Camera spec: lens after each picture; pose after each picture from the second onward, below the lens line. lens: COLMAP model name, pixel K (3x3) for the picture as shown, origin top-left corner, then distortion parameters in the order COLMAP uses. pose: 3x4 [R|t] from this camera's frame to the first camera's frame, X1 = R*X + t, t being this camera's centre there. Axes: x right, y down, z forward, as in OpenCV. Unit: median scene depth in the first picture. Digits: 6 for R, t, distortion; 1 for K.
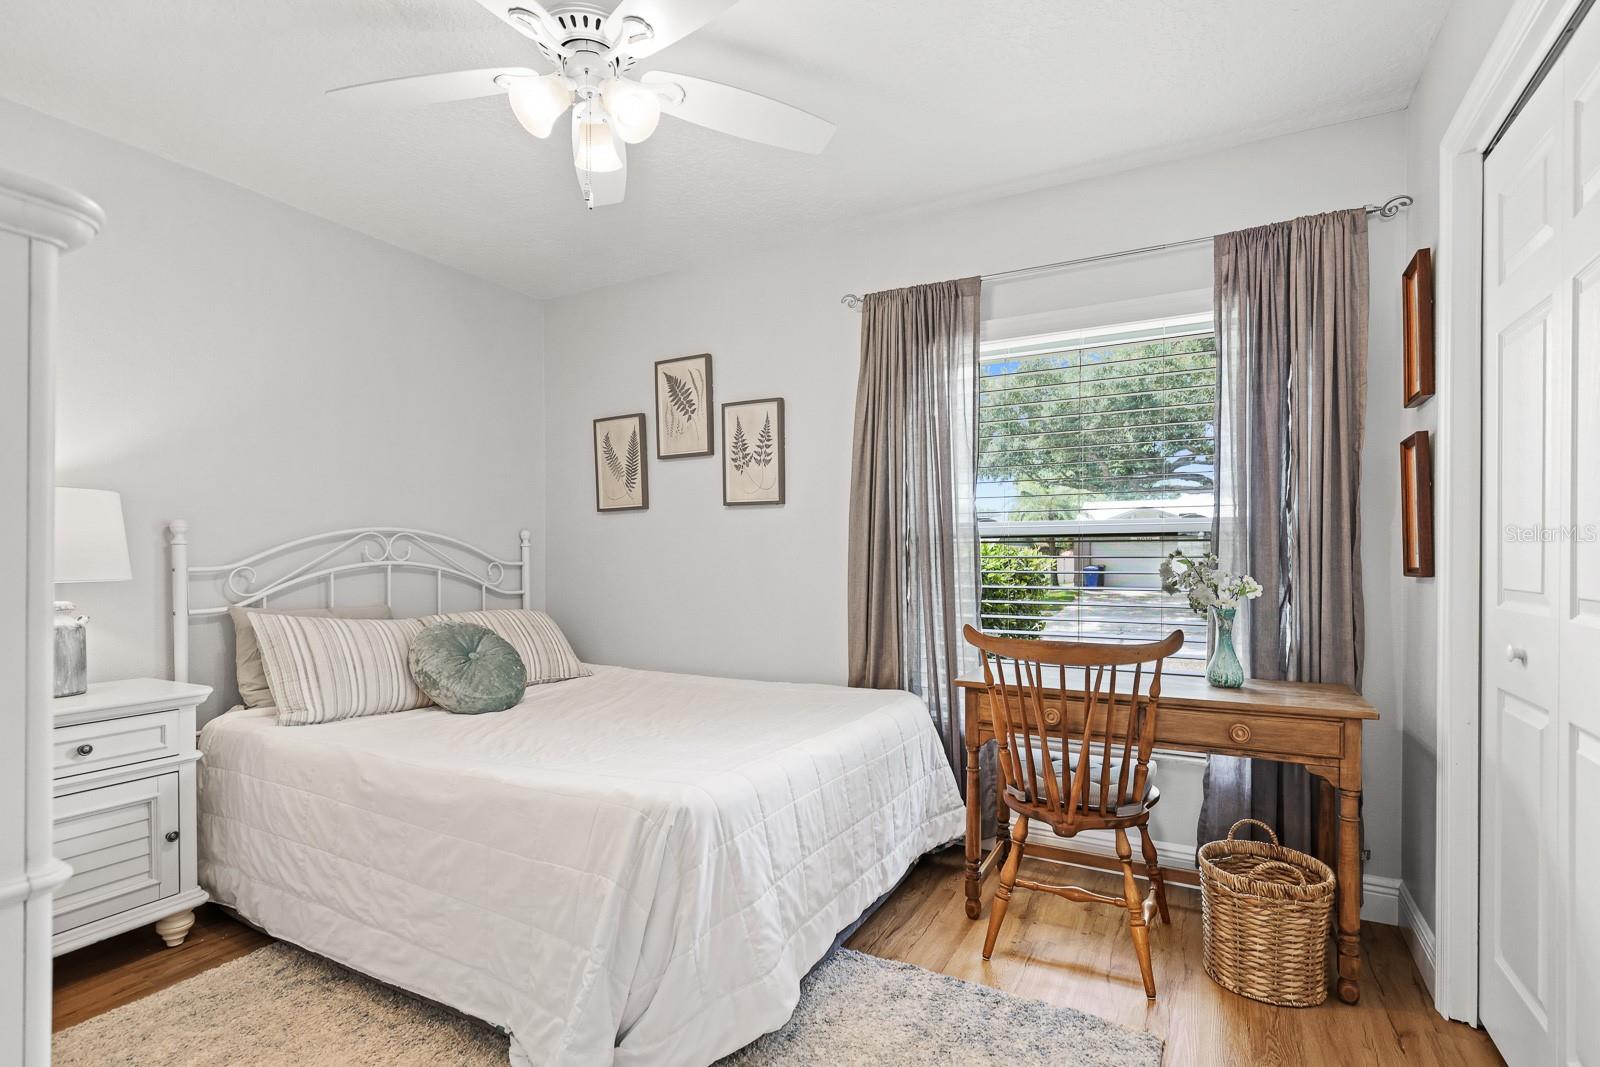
lens RADIAL K [[748.6, 0, 787.0], [0, 748.6, 557.7], [0, 0, 1]] dist [0.002603, 0.000819]
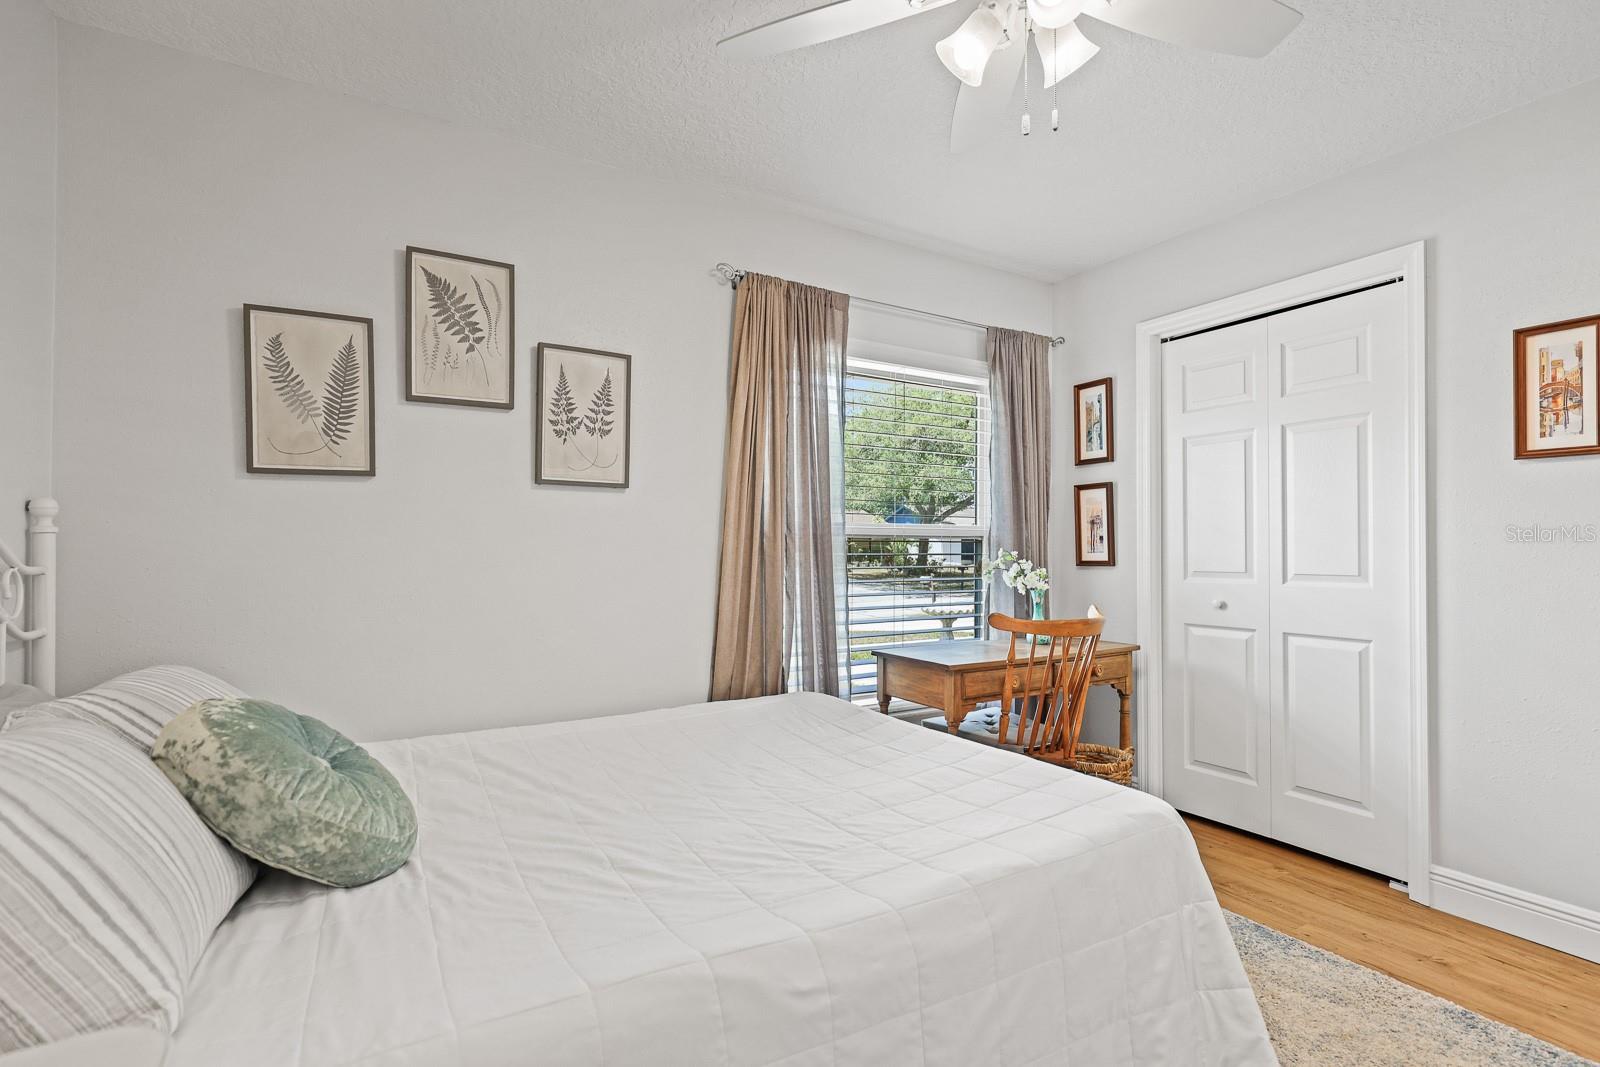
lens RADIAL K [[748.6, 0, 802.7], [0, 748.6, 539.2], [0, 0, 1]] dist [0.002603, 0.000819]
pose [[0.511417, 0.013442, 0.859228, -0.574930], [0.000568, 0.999872, -0.015980, -0.004398], [-0.859333, 0.008660, 0.511344, 0.416013]]
